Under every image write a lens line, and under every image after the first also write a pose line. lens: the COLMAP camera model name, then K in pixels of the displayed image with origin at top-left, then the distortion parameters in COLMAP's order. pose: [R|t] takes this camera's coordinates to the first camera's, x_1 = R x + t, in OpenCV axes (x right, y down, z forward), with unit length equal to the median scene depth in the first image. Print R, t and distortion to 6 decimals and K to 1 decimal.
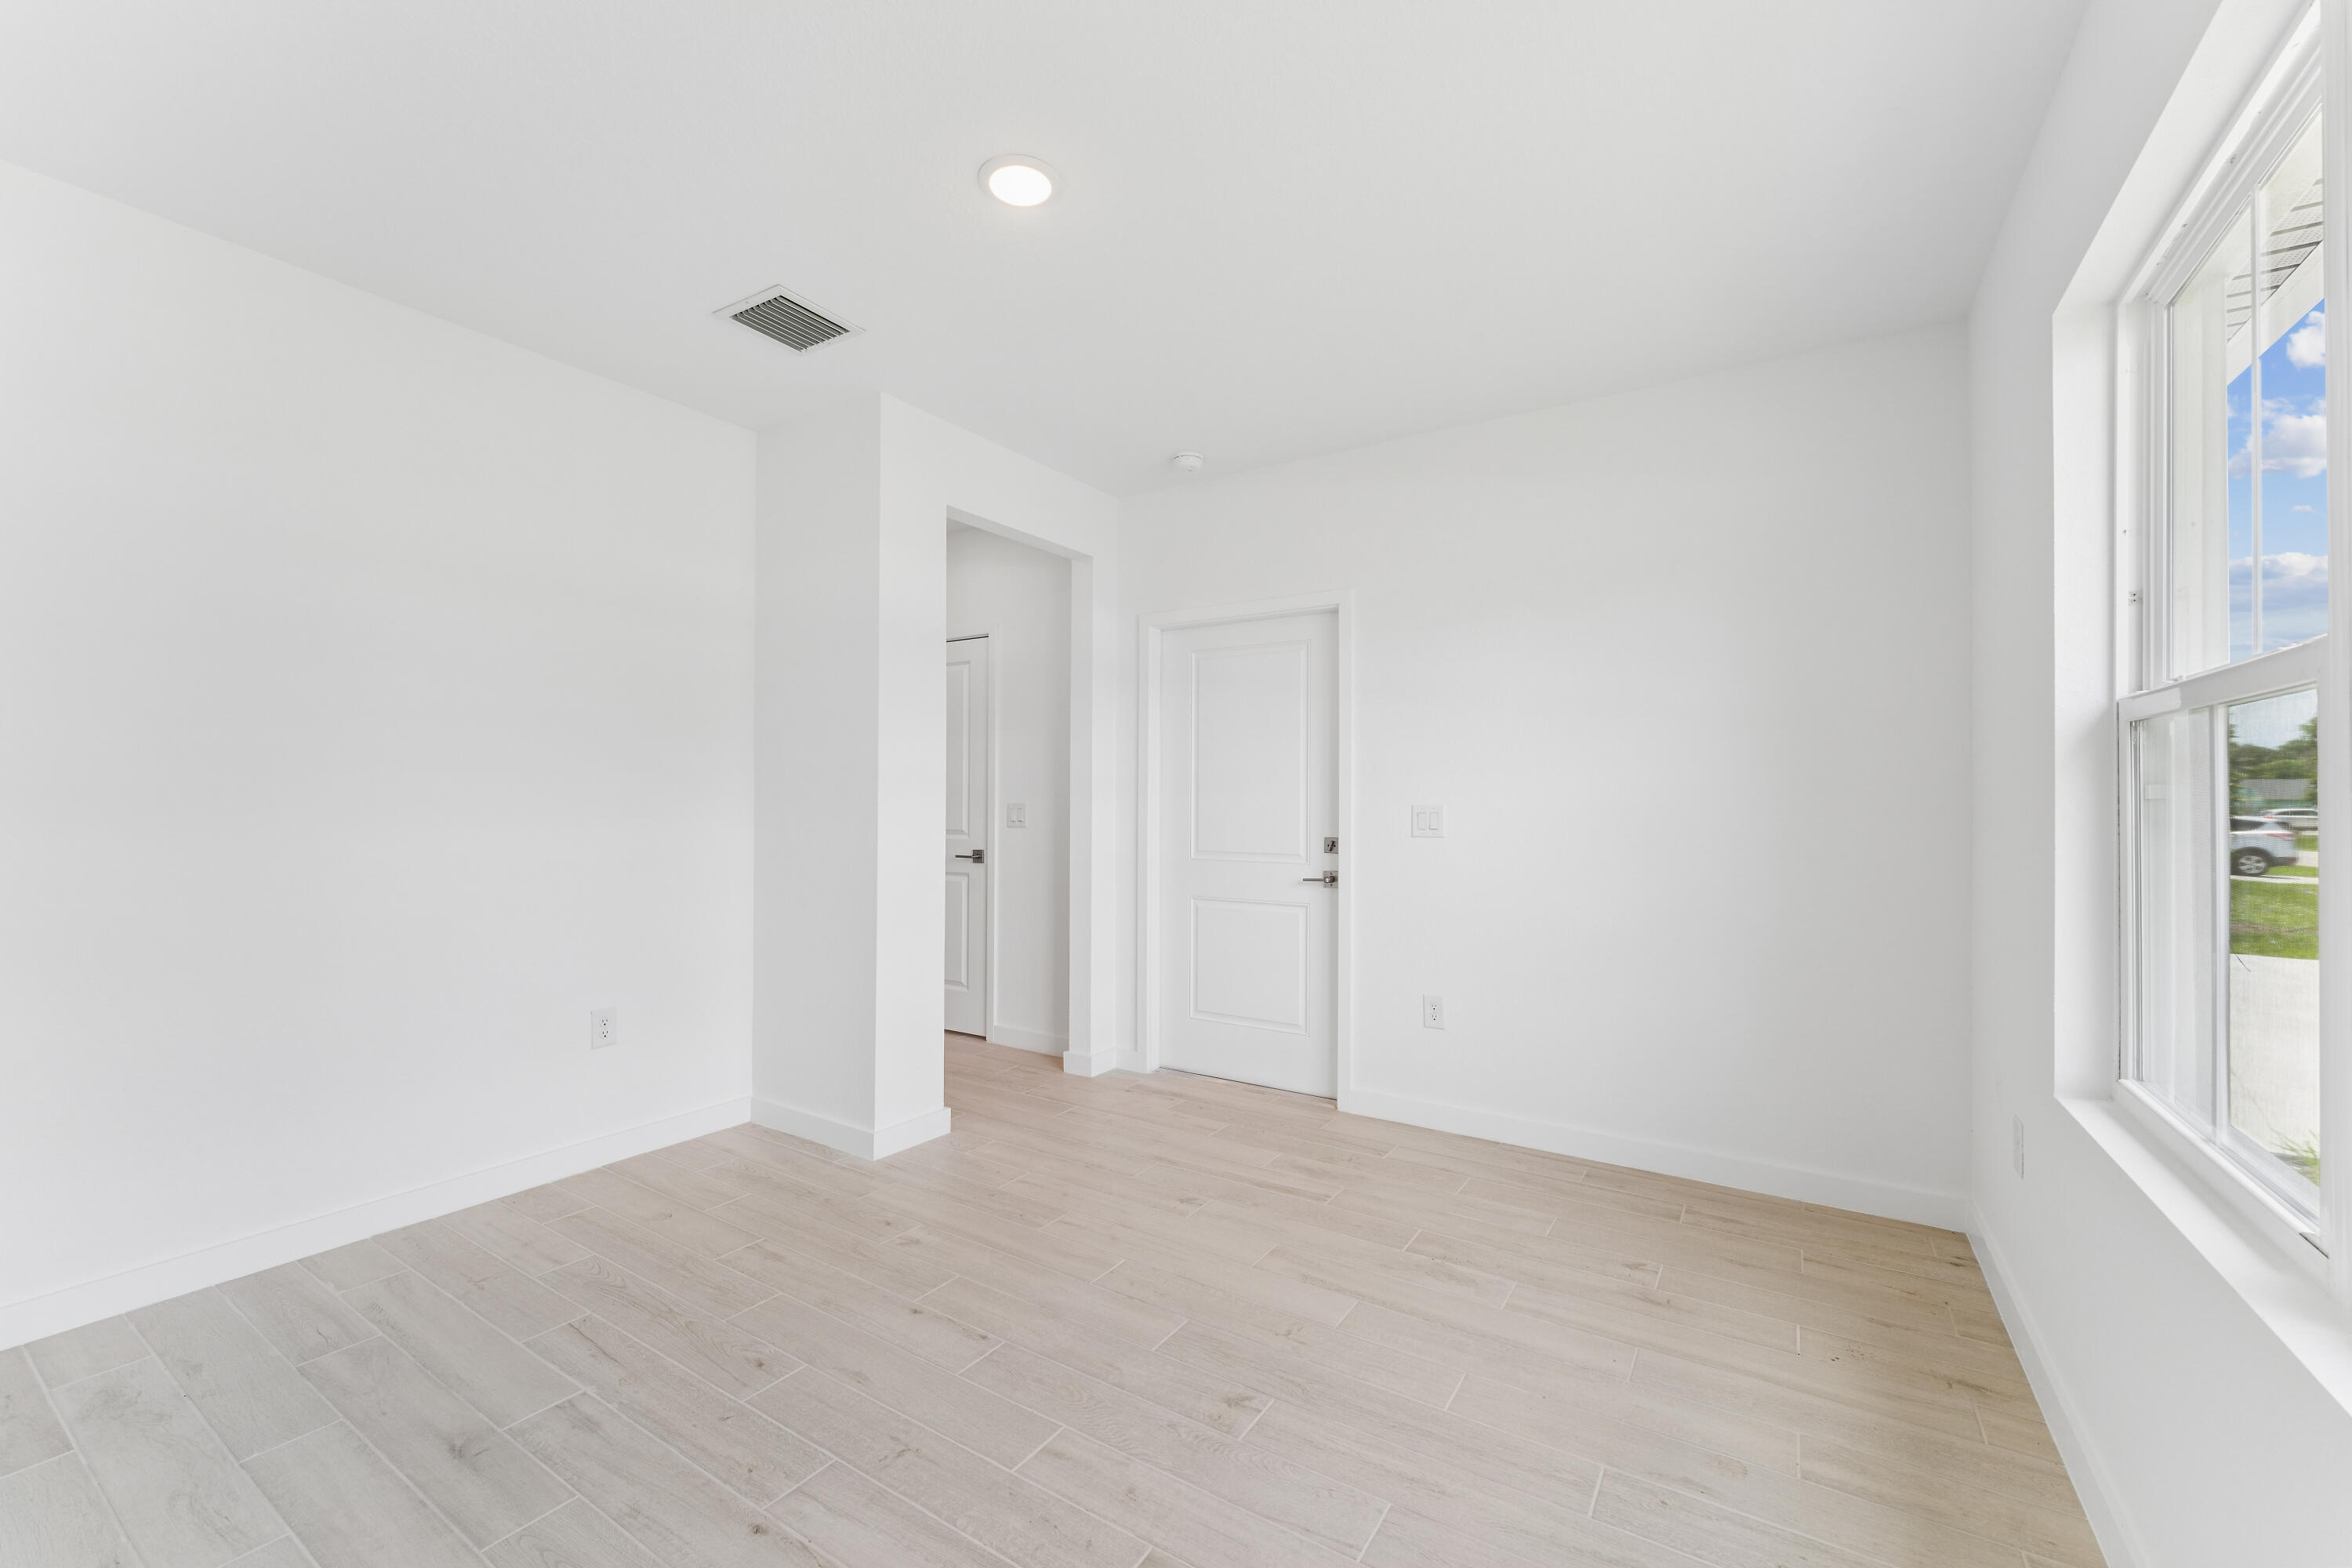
lens RADIAL K [[979.0, 0, 1182.2], [0, 979.0, 782.0], [0, 0, 1]] dist [0.014804, -0.003377]
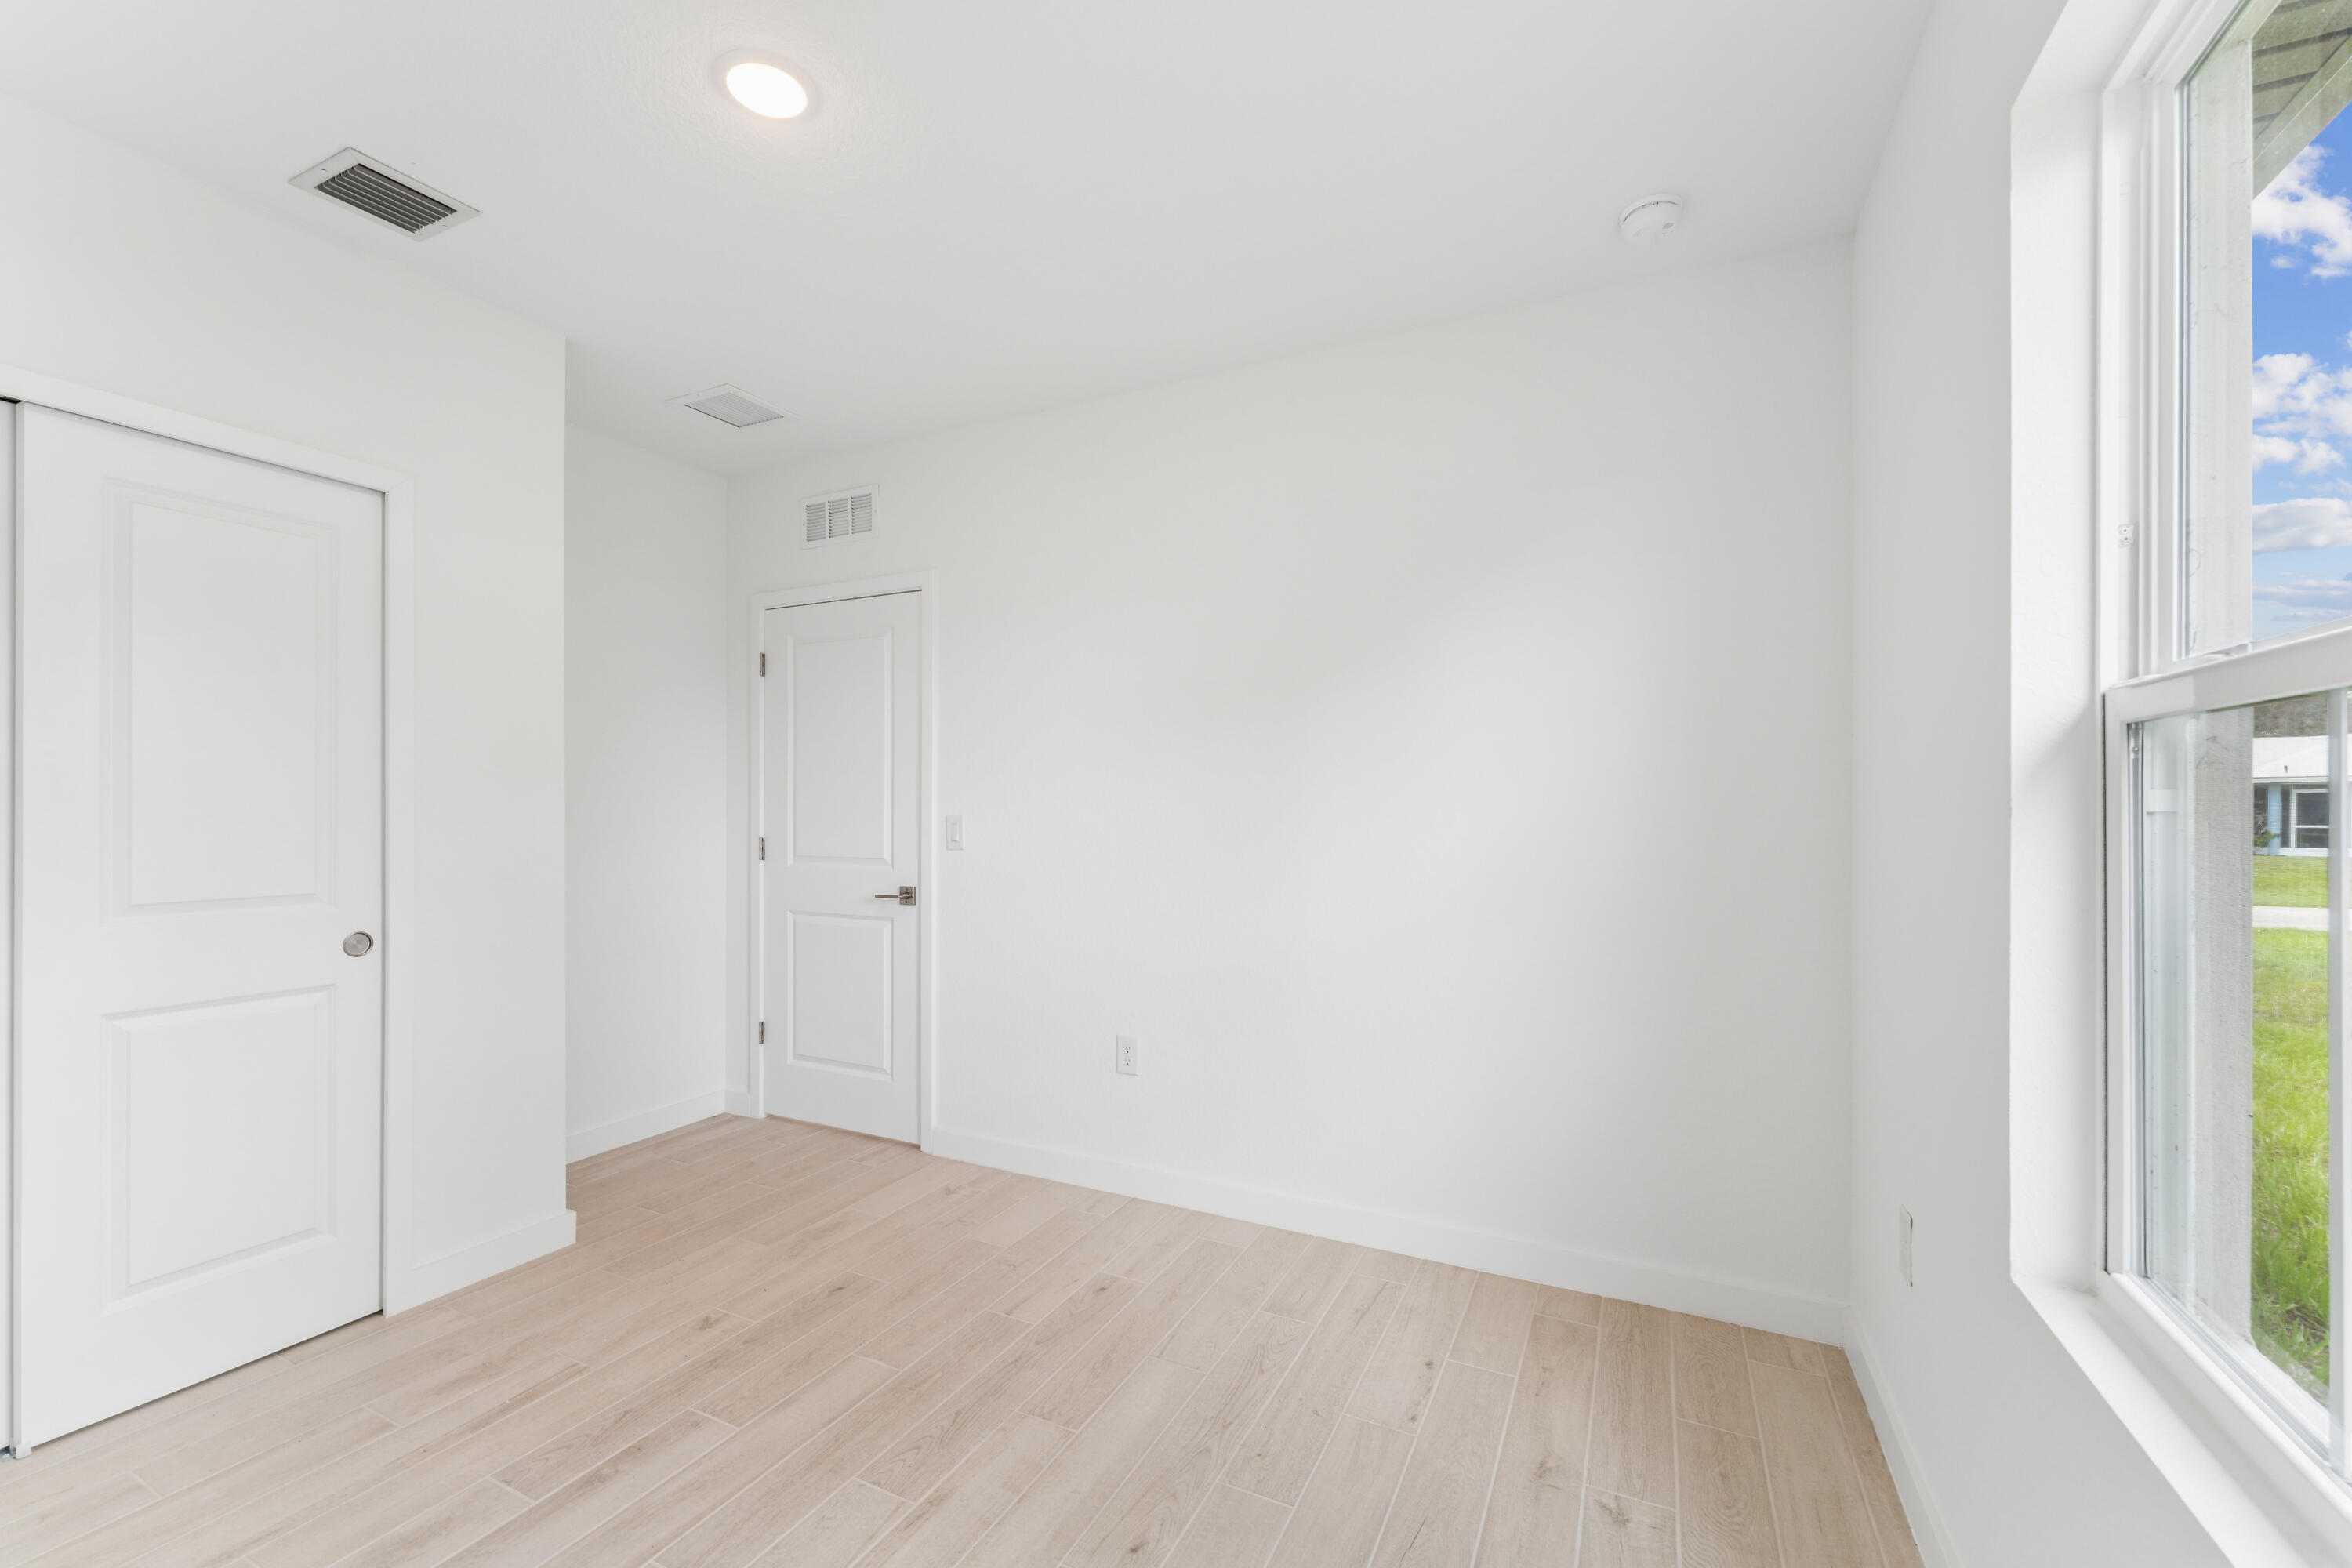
lens RADIAL K [[979.0, 0, 1174.4], [0, 979.0, 798.4], [0, 0, 1]] dist [0.014804, -0.003377]
pose [[0.994812, 0.001313, 0.101721, 0.140324], [-0.000907, 0.999991, -0.004038, -0.004551], [-0.101725, 0.003925, 0.994805, 0.217929]]
